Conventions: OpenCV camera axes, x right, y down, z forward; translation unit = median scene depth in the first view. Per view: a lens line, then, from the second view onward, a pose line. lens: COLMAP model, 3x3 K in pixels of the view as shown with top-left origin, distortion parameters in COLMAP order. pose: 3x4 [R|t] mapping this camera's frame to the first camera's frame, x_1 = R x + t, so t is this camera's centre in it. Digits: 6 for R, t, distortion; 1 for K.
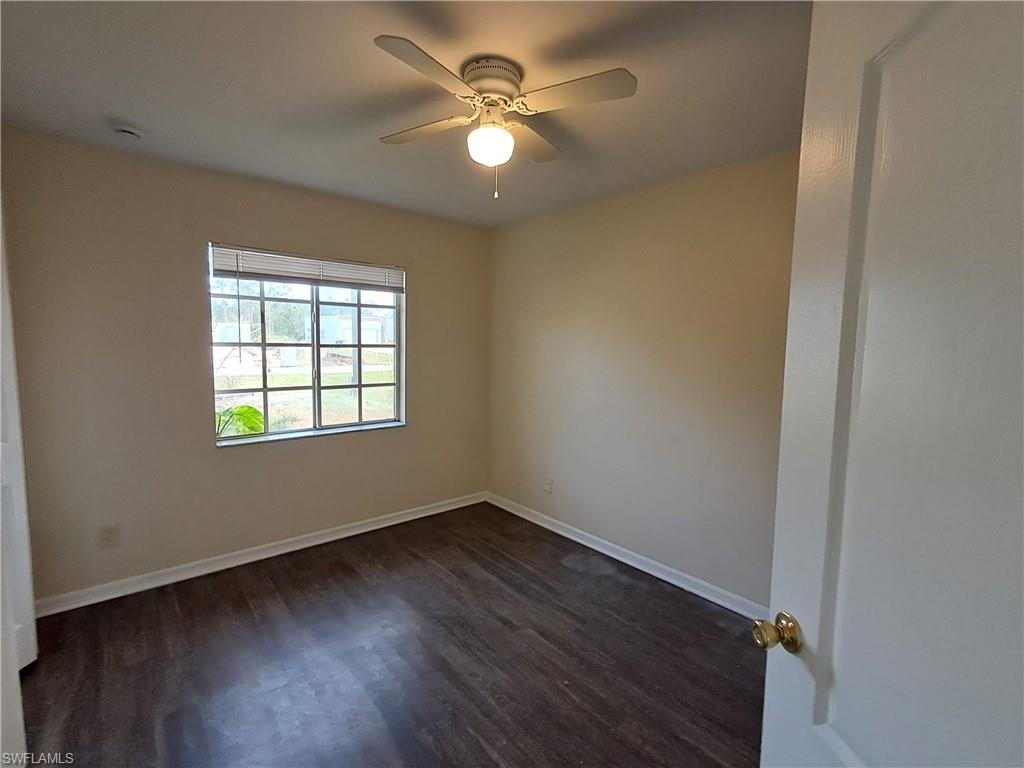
lens RADIAL K [[477.1, 0, 508.4], [0, 477.1, 382.8], [0, 0, 1]] dist [0.002055, 0.006732]
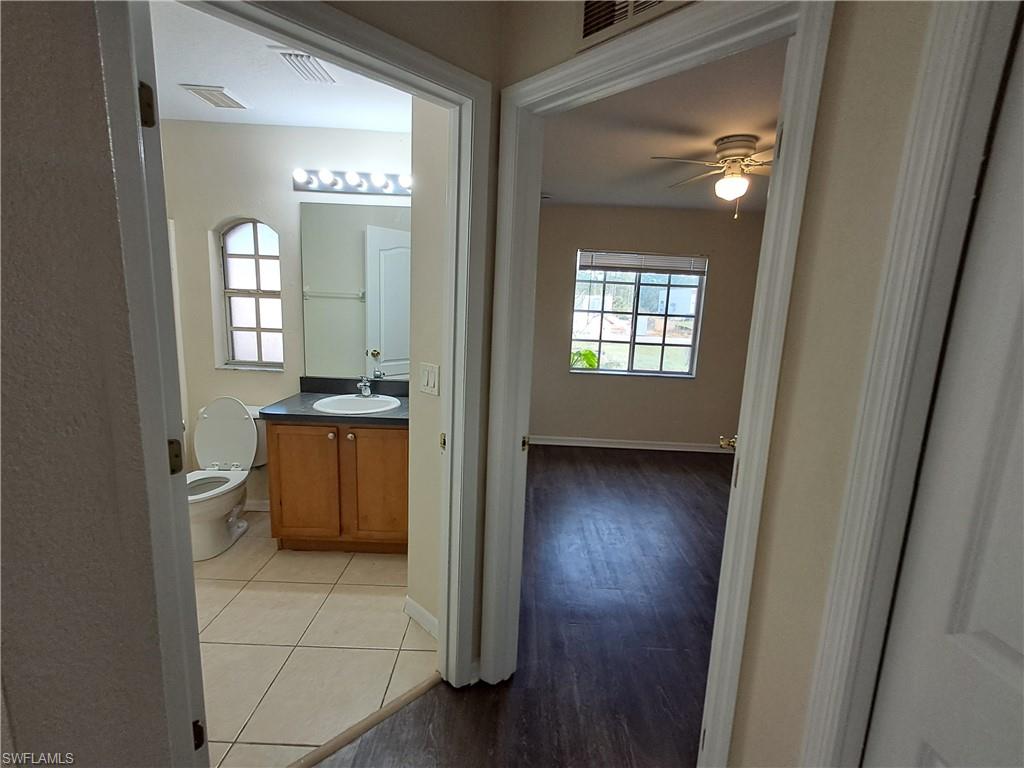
lens RADIAL K [[465.1, 0, 511.9], [0, 465.1, 382.4], [0, 0, 1]] dist [0.002916, 0.006207]
pose [[0.760903, 0.127073, -0.636301, 0.262165], [-0.089693, 0.991820, 0.090815, 0.037024], [0.642637, -0.012030, 0.766077, -0.360974]]
